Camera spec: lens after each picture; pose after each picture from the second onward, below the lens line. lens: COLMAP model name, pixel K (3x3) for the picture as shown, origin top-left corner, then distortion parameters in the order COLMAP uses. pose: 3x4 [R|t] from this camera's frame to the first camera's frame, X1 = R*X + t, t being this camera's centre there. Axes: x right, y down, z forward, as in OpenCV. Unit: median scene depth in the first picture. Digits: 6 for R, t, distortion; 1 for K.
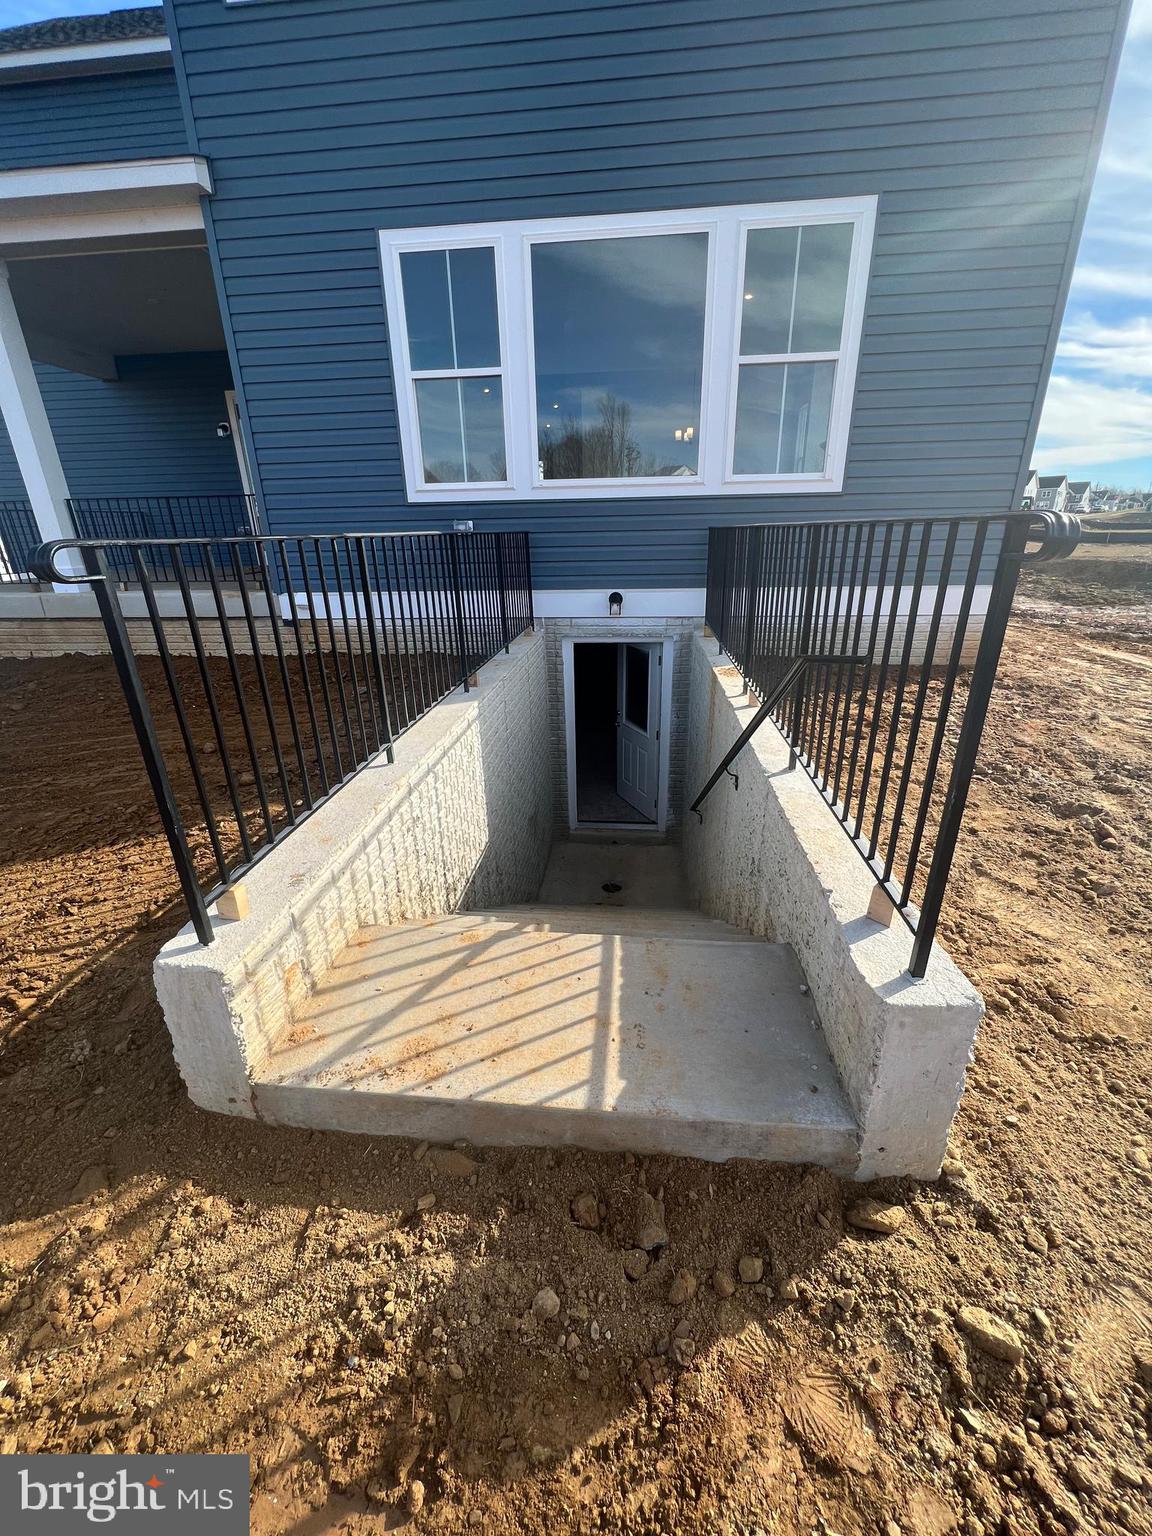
lens RADIAL K [[617.5, 0, 578.4], [0, 617.5, 769.6], [0, 0, 1]] dist [-0.003715, 0.001425]
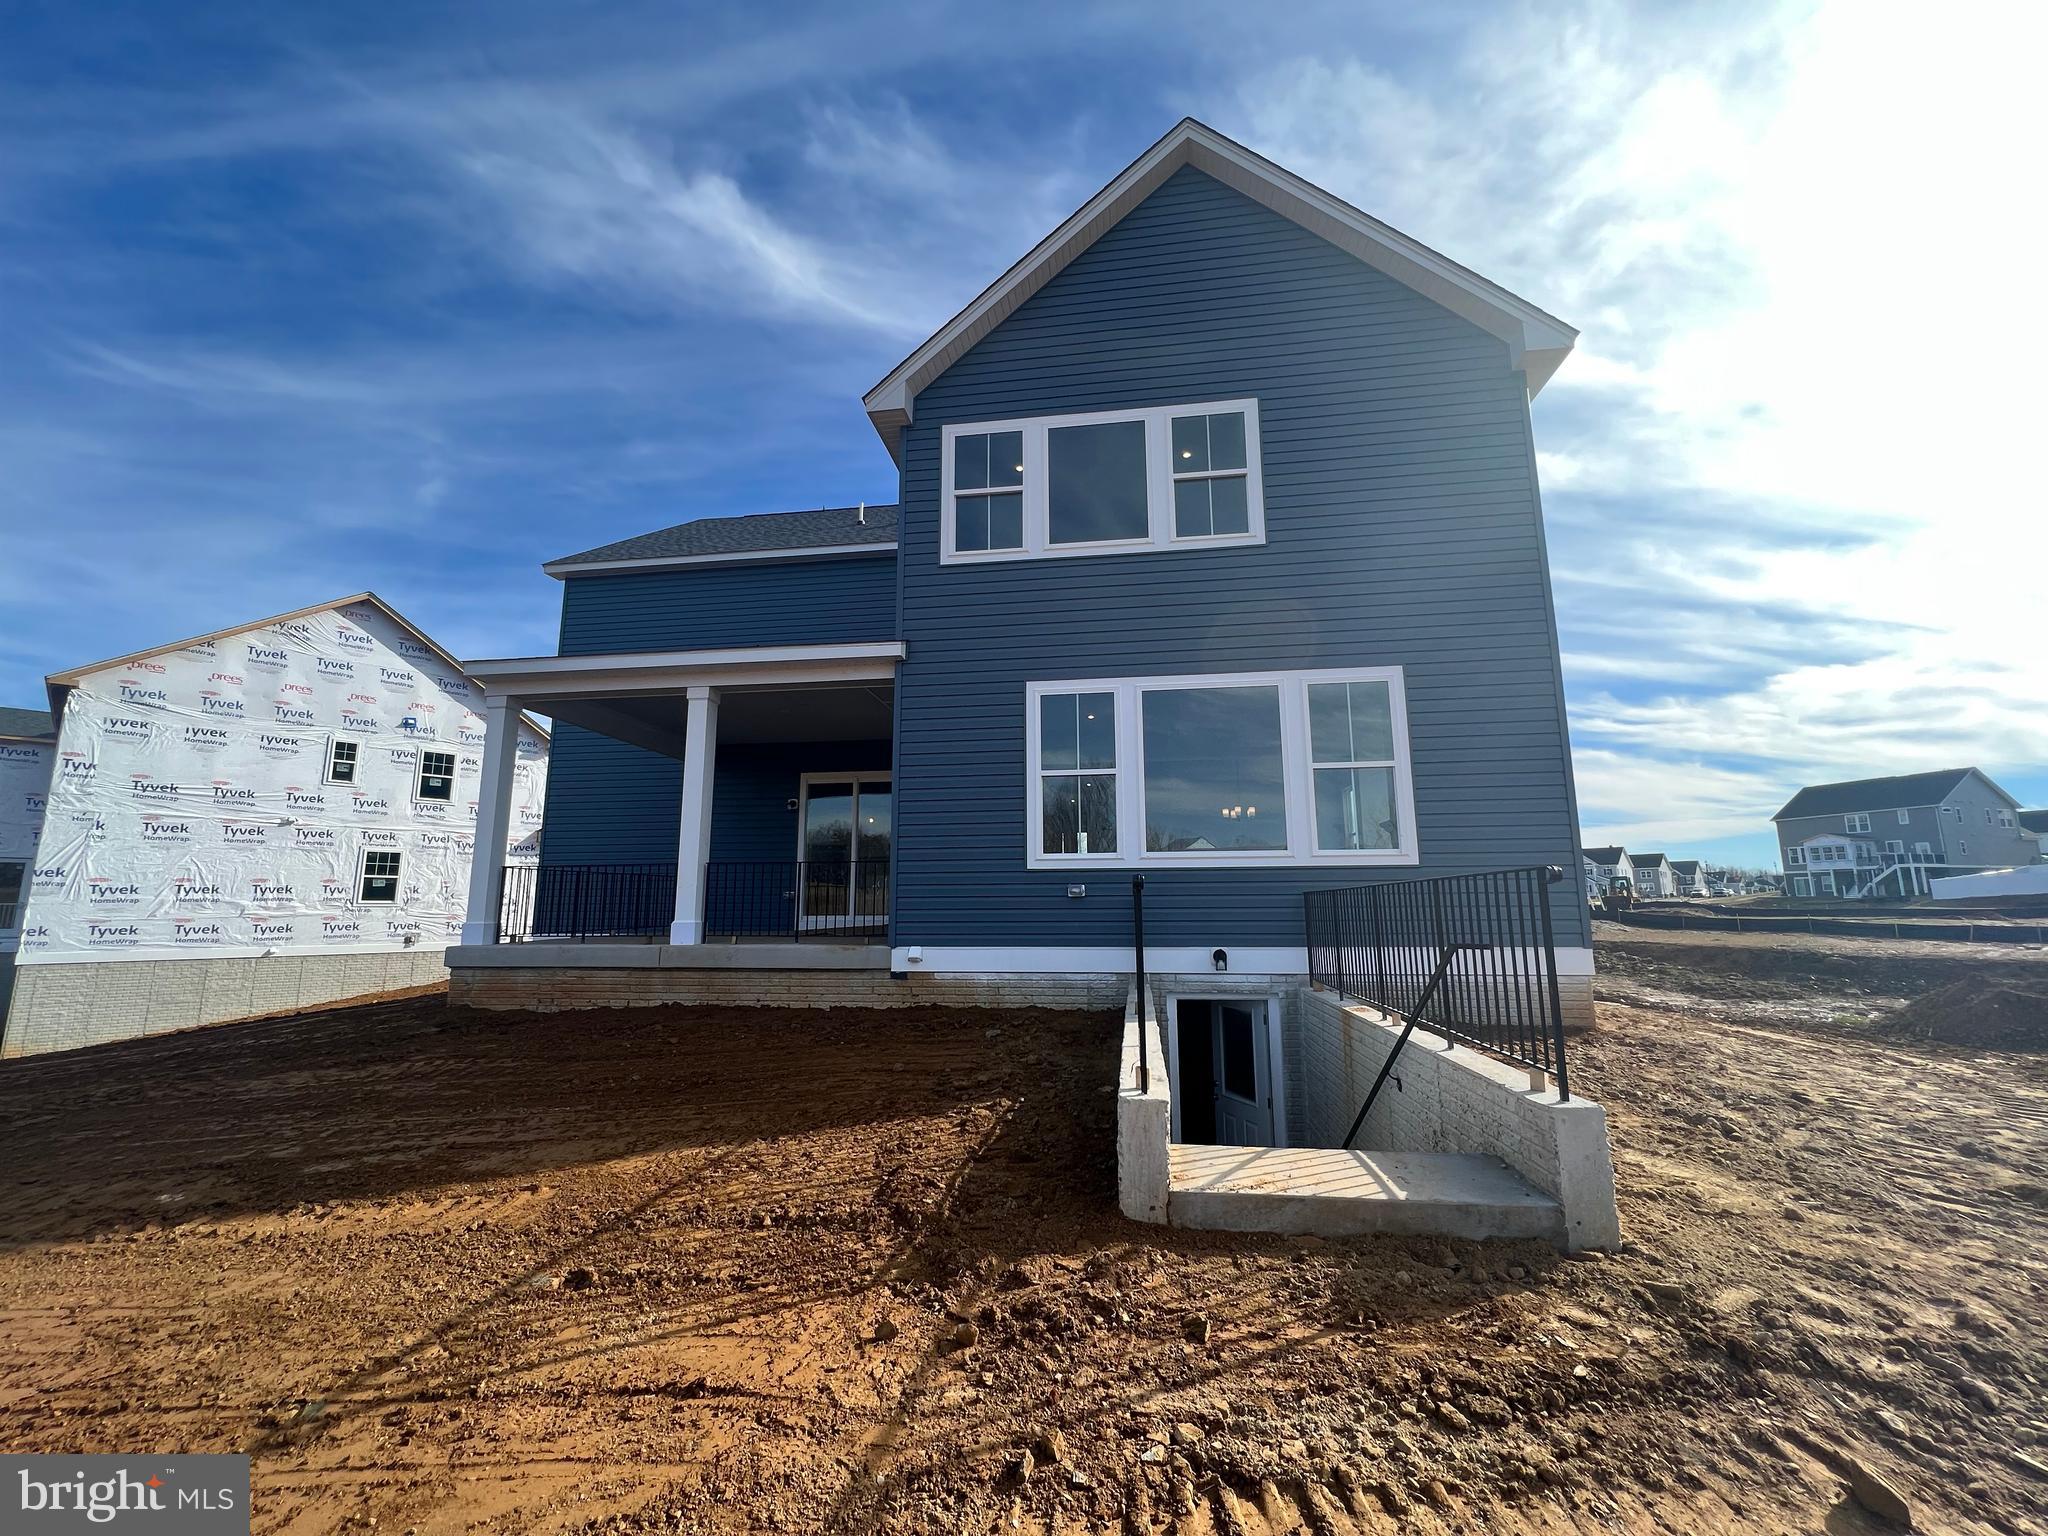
lens RADIAL K [[823.4, 0, 1021.3], [0, 823.4, 768.3], [0, 0, 1]] dist [-0.003715, 0.001425]
pose [[0.999069, 0.006538, -0.042639, -0.251295], [-0.027559, 0.857168, -0.514300, 0.204917], [0.033186, 0.514996, 0.856550, -0.429361]]
